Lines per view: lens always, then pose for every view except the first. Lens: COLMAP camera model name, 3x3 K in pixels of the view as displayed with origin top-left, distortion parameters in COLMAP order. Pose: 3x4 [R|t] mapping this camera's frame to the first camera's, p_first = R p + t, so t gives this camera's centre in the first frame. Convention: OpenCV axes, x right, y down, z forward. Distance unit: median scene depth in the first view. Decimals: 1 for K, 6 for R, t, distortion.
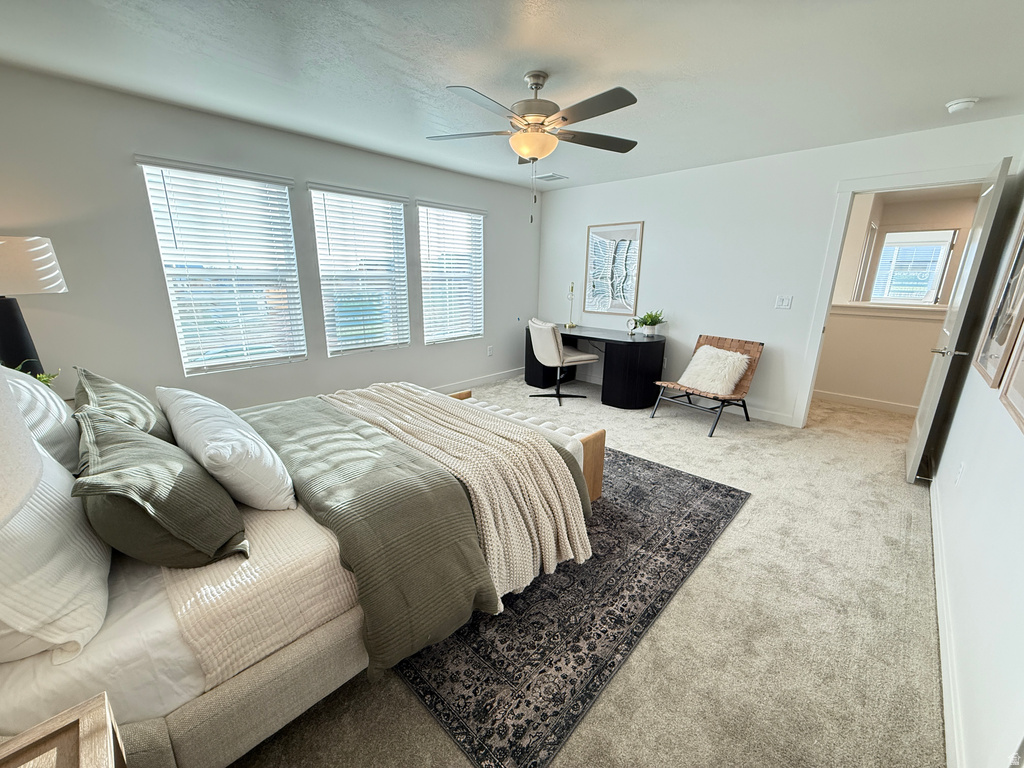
lens RADIAL K [[408.9, 0, 502.9], [0, 408.9, 389.5], [0, 0, 1]] dist [-0.002179, -0.000230]
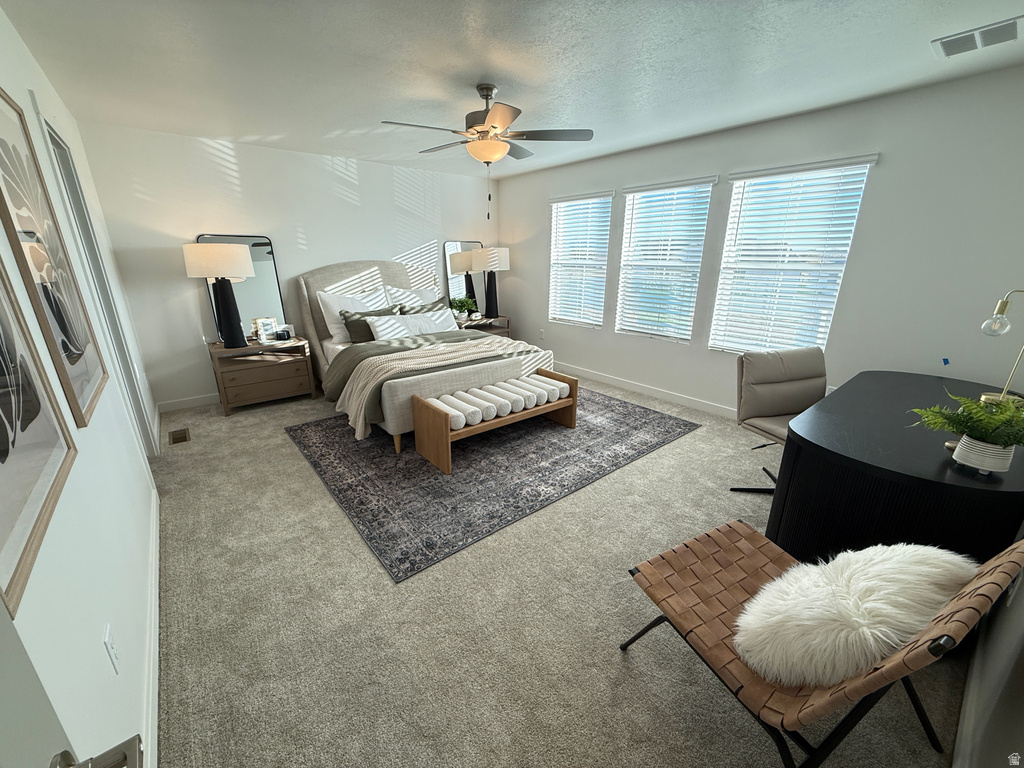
lens RADIAL K [[408.9, 0, 514.6], [0, 408.9, 389.2], [0, 0, 1]] dist [-0.002179, -0.000230]
pose [[-0.111863, 0.284162, -0.952228, 1.087128], [-0.285664, 0.908600, 0.304701, -0.281142], [0.951779, 0.306102, -0.020464, 1.059157]]
